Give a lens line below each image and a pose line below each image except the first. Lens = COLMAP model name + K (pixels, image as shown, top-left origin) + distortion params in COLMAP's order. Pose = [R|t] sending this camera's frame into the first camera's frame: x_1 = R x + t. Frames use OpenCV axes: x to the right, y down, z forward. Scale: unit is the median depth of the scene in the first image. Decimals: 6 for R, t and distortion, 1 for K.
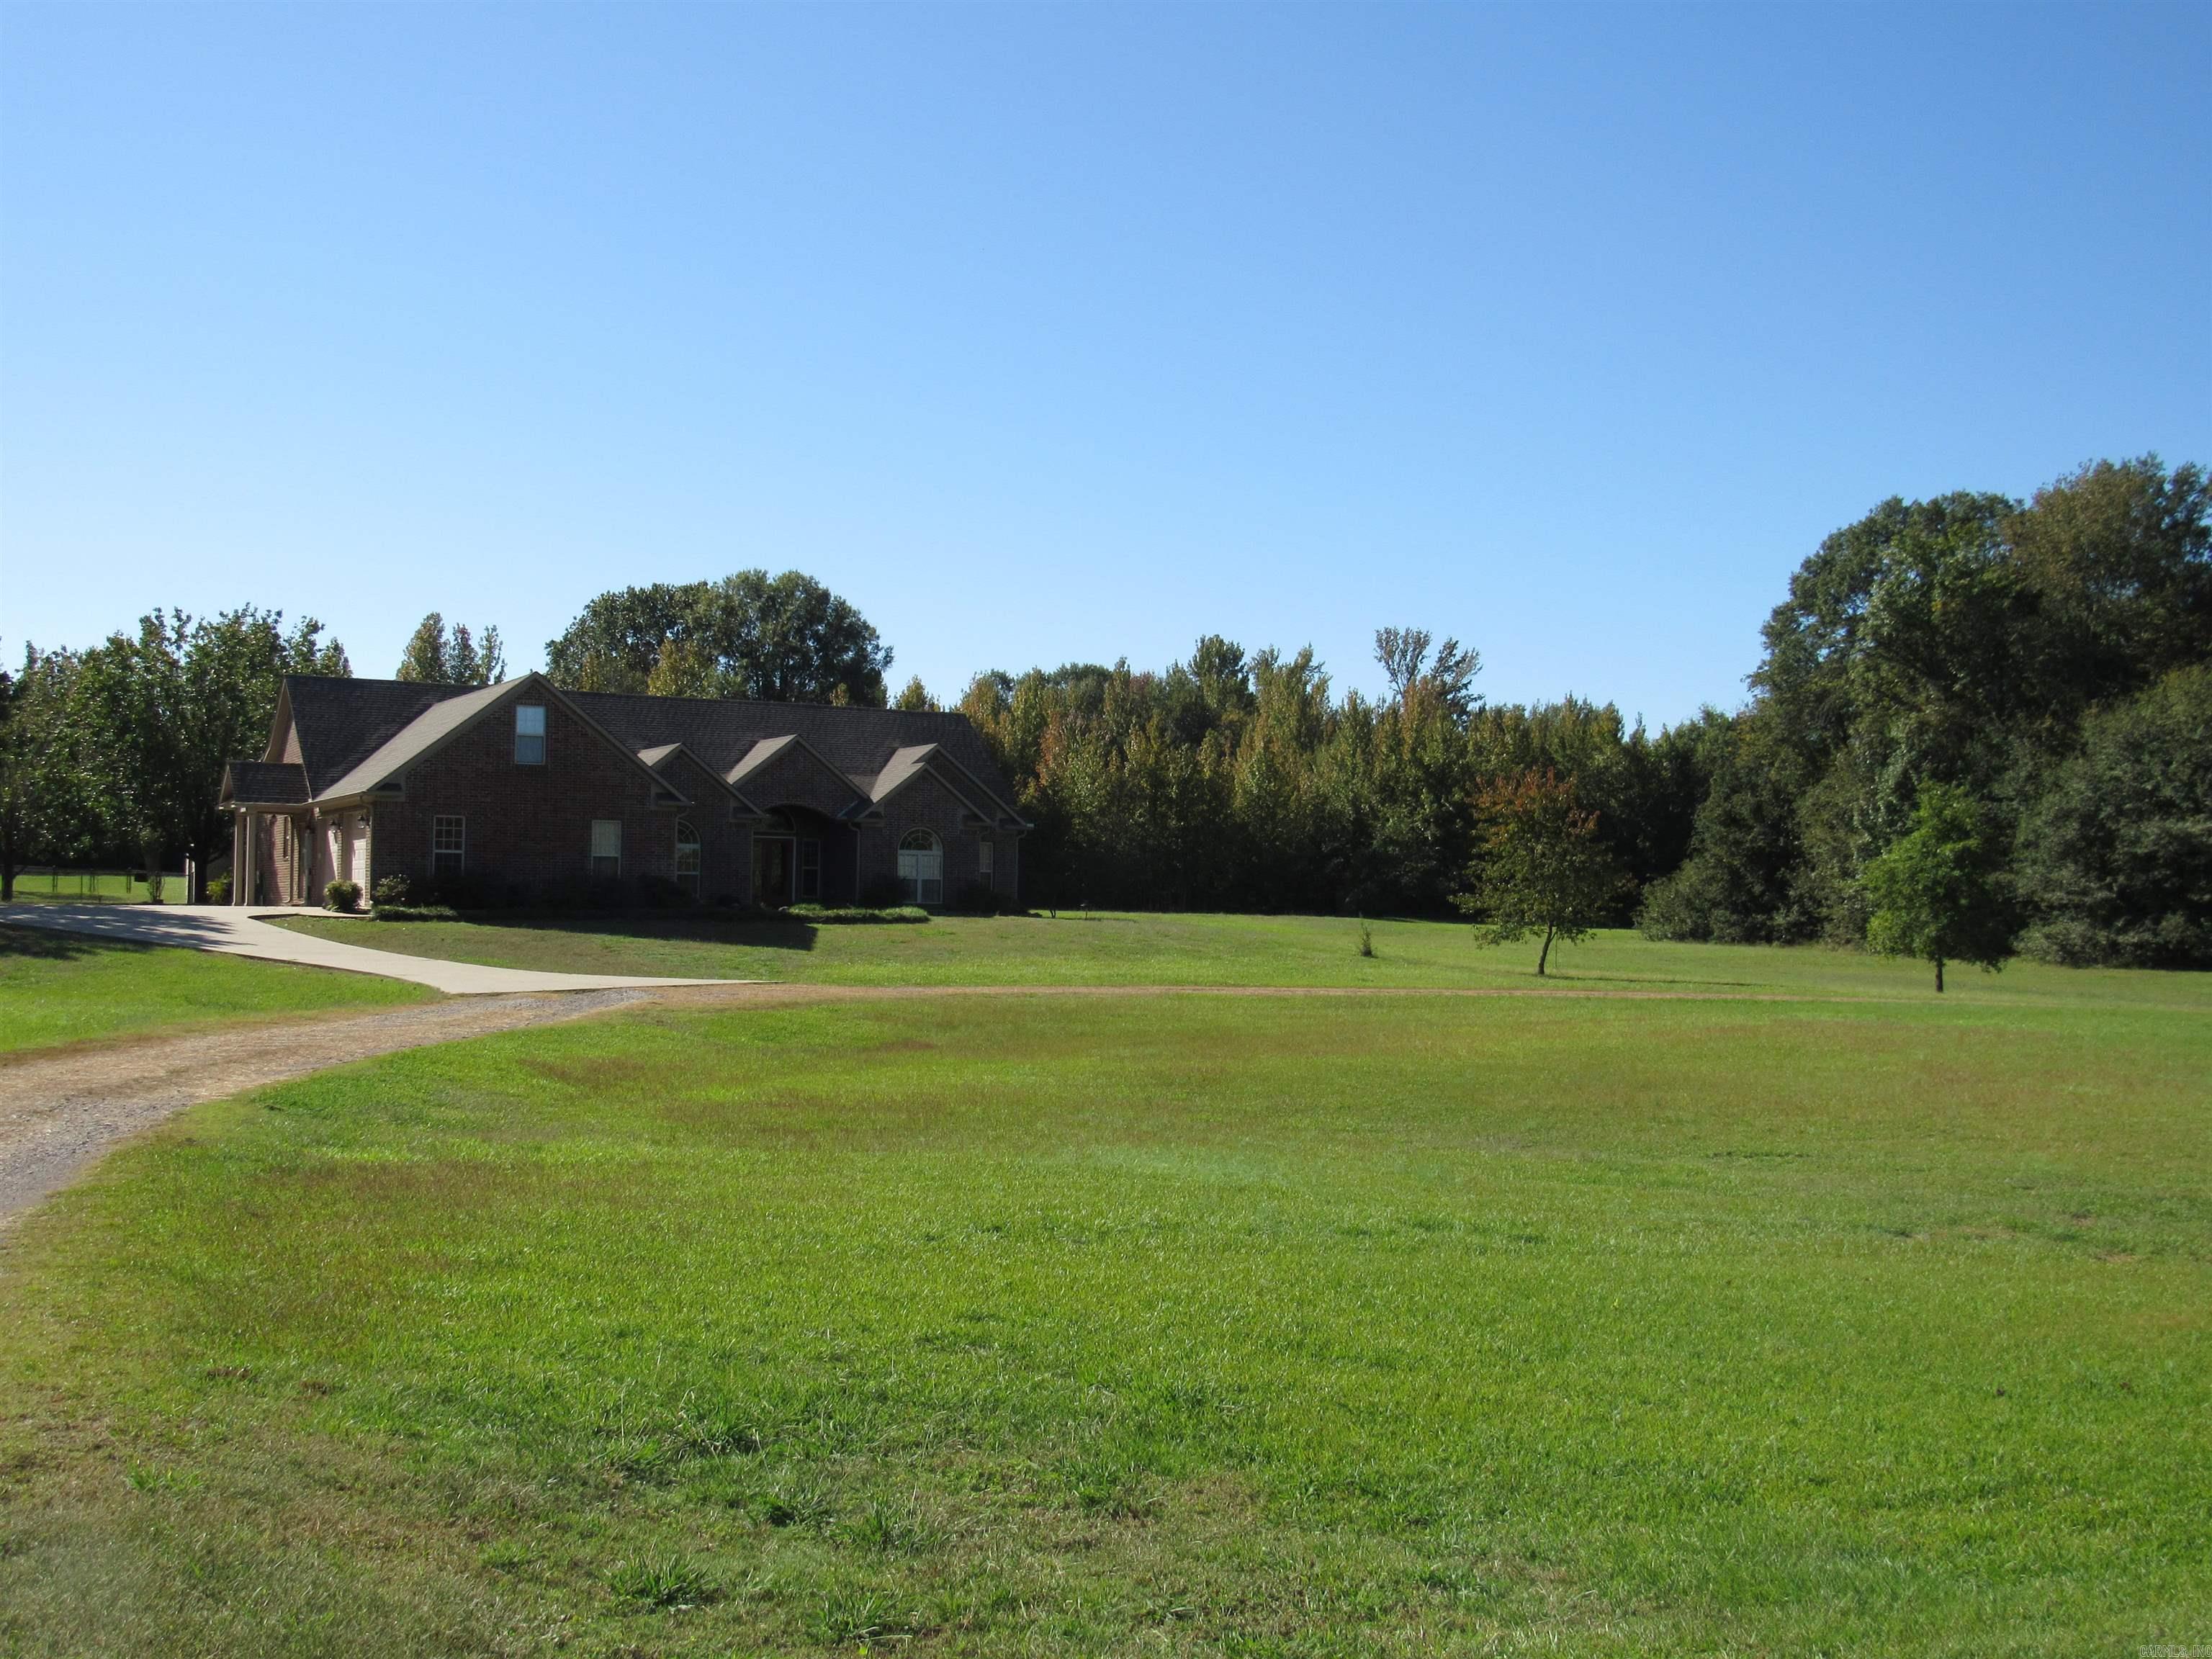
lens RADIAL K [[2325.3, 0, 1117.7], [0, 2325.3, 809.7], [0, 0, 1]] dist [-0.067818, 0.000000]
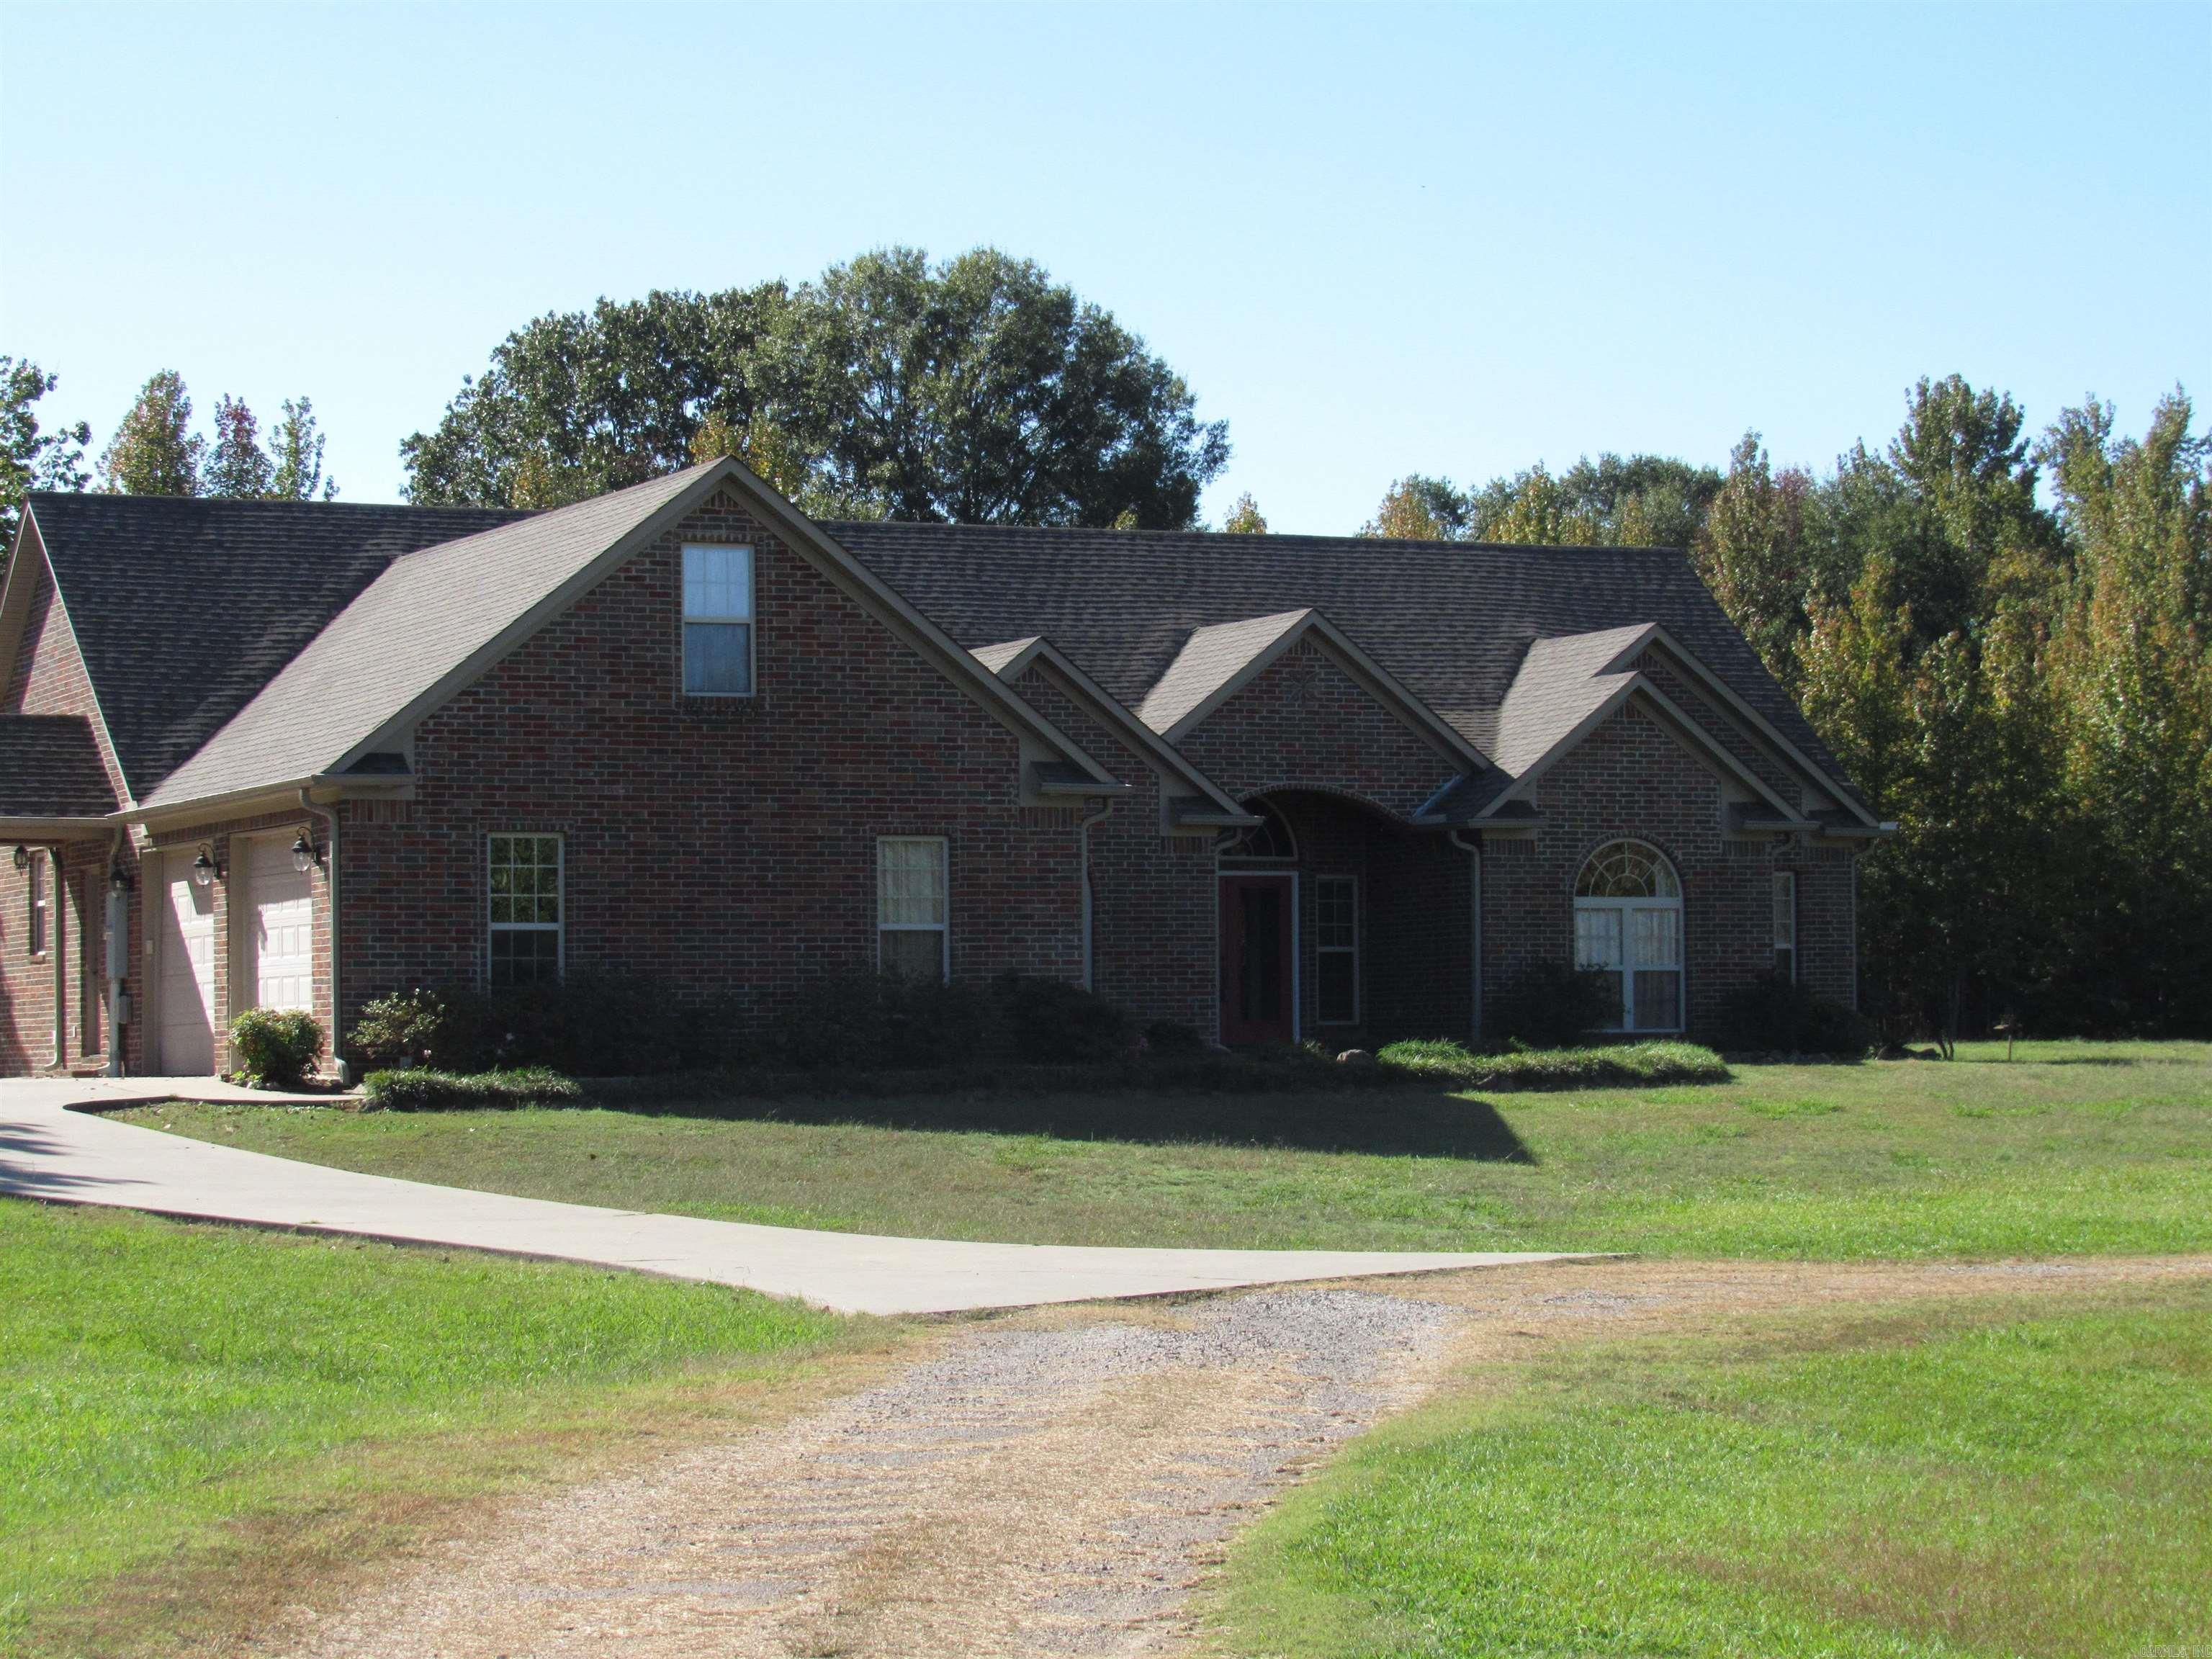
lens RADIAL K [[5358.6, 0, 1104.2], [0, 5358.6, 816.7], [0, 0, 1]] dist [-0.077563, 0.000000]
pose [[0.995784, -0.026549, -0.087807, -0.084235], [0.026590, 0.999646, -0.000701, 0.002181], [0.087795, -0.001637, 0.996137, 0.086983]]
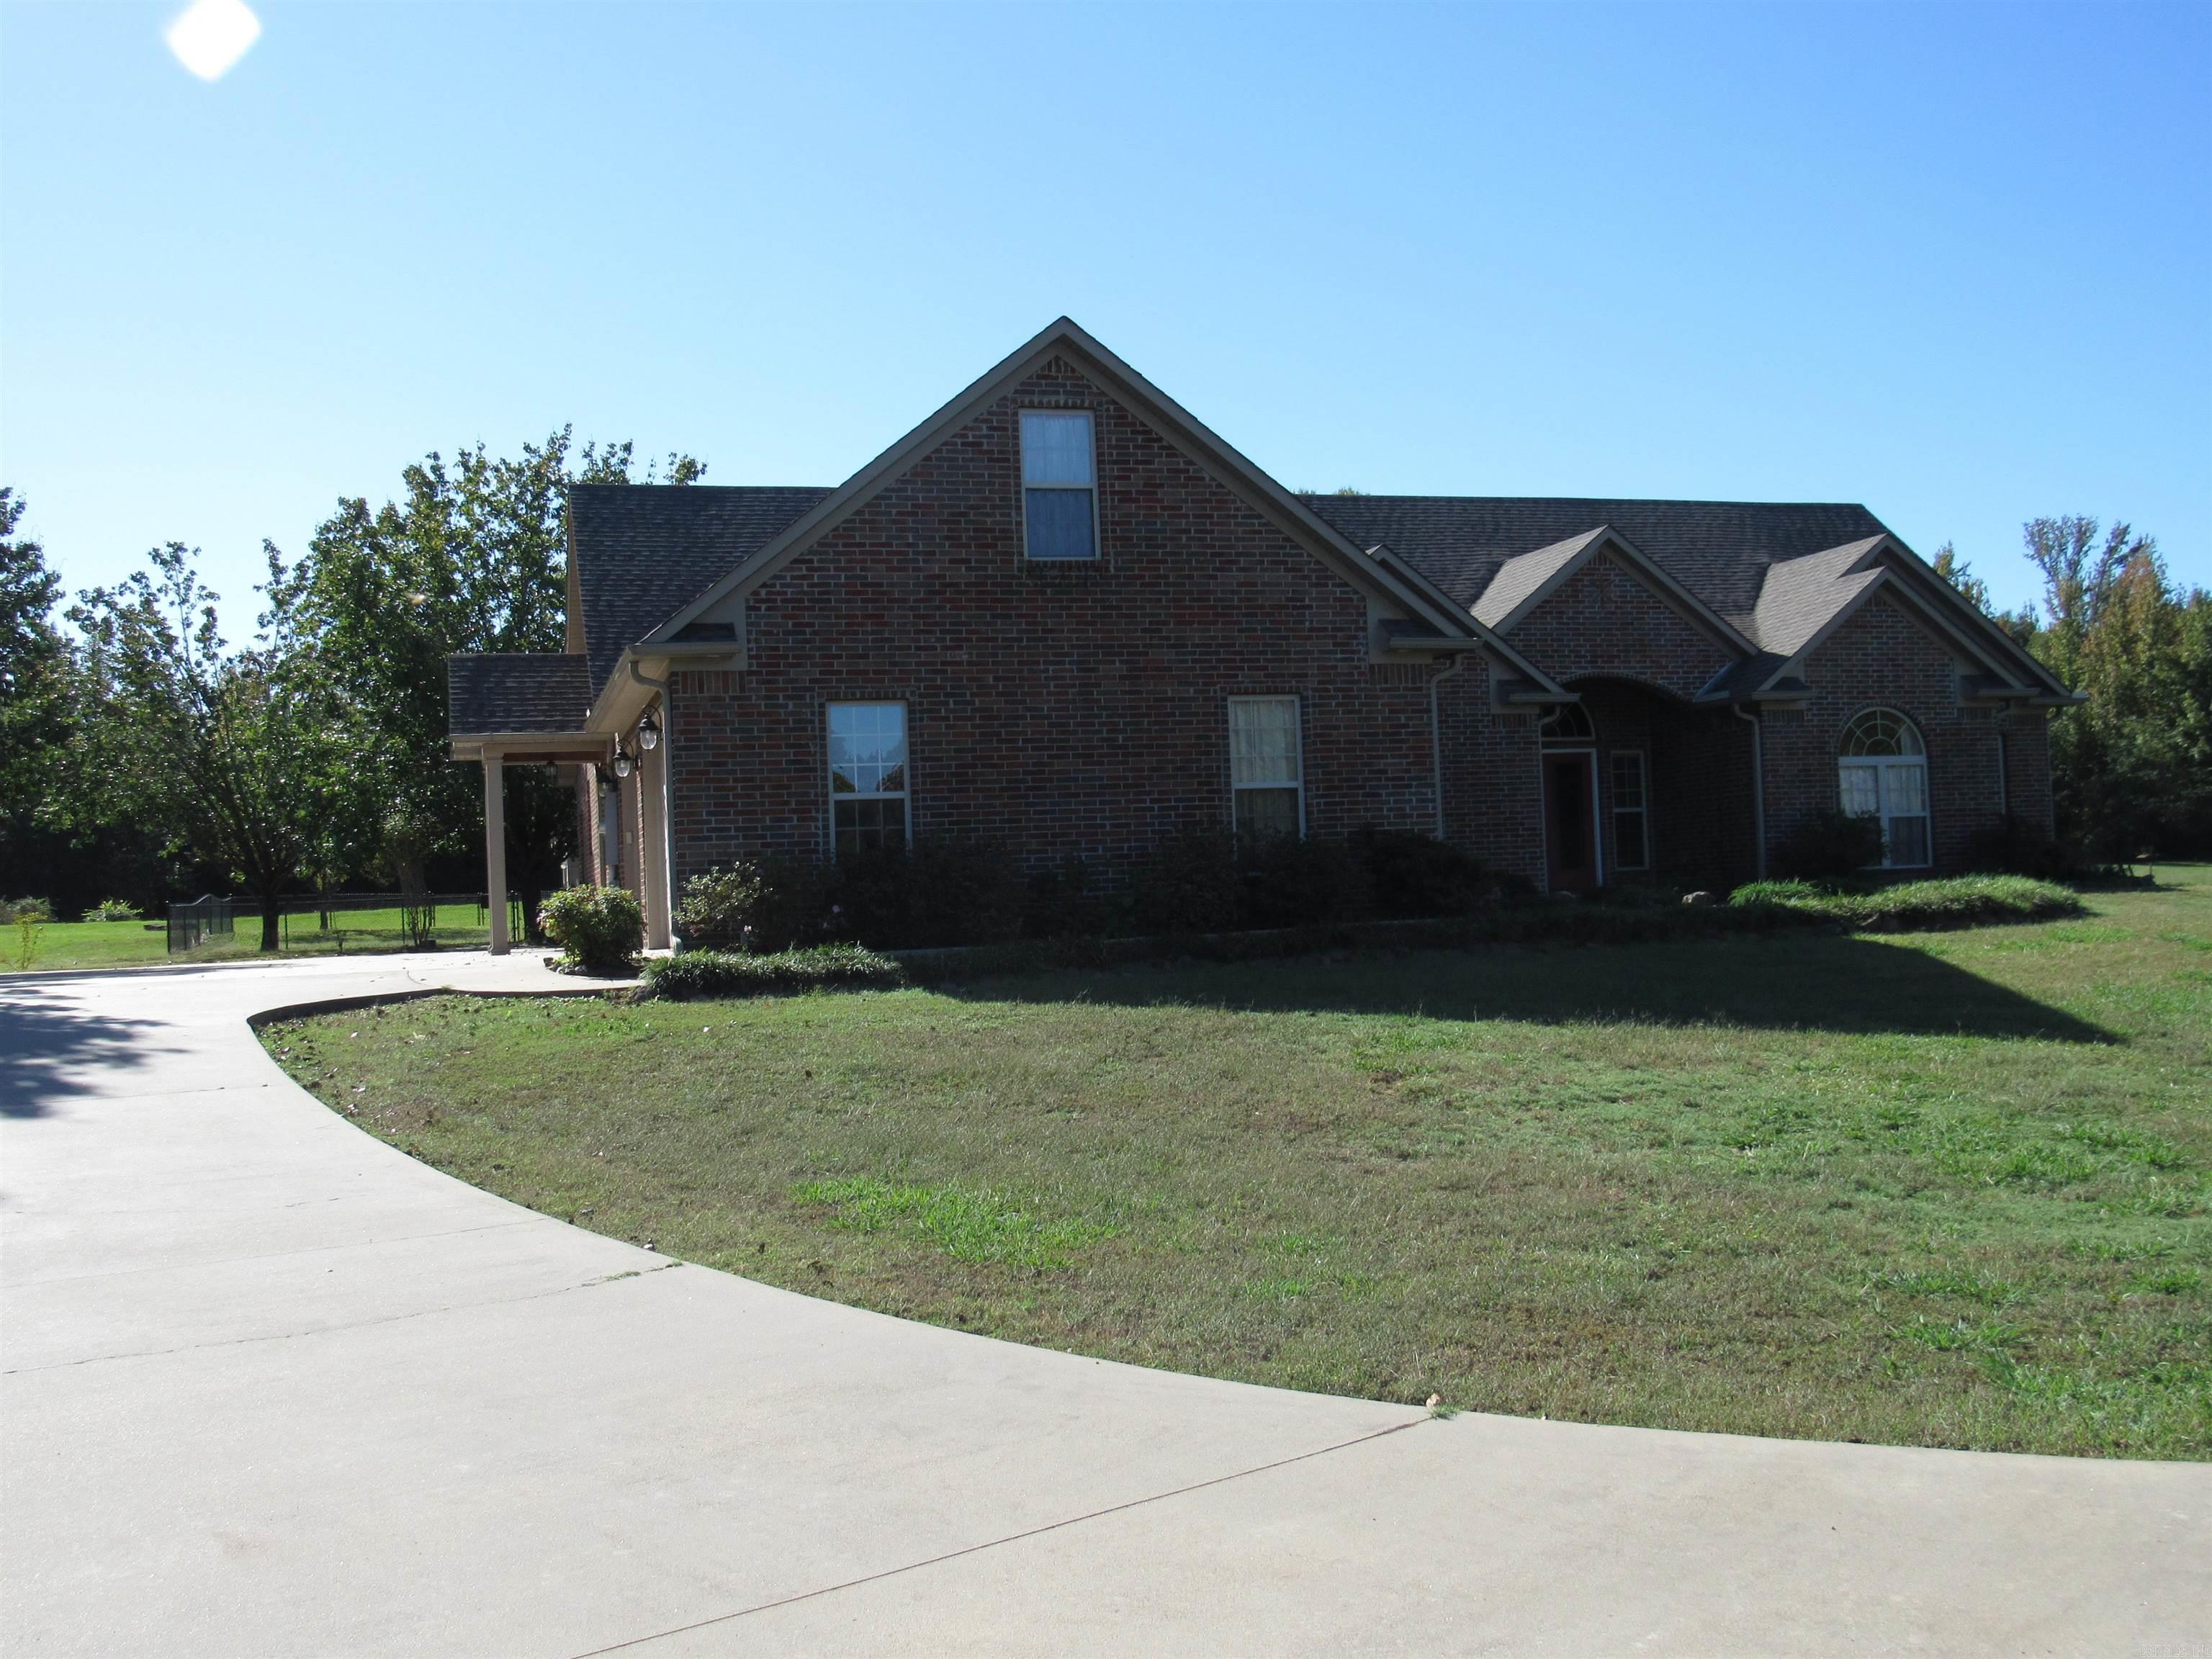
lens RADIAL K [[2189.7, 0, 1098.3], [0, 2189.7, 830.9], [0, 0, 1]] dist [-0.020887, 0.000000]
pose [[0.971995, -0.060846, -0.226989, -0.126183], [0.064350, 0.997895, 0.008062, 0.017242], [0.226020, -0.022443, 0.973864, 0.483813]]
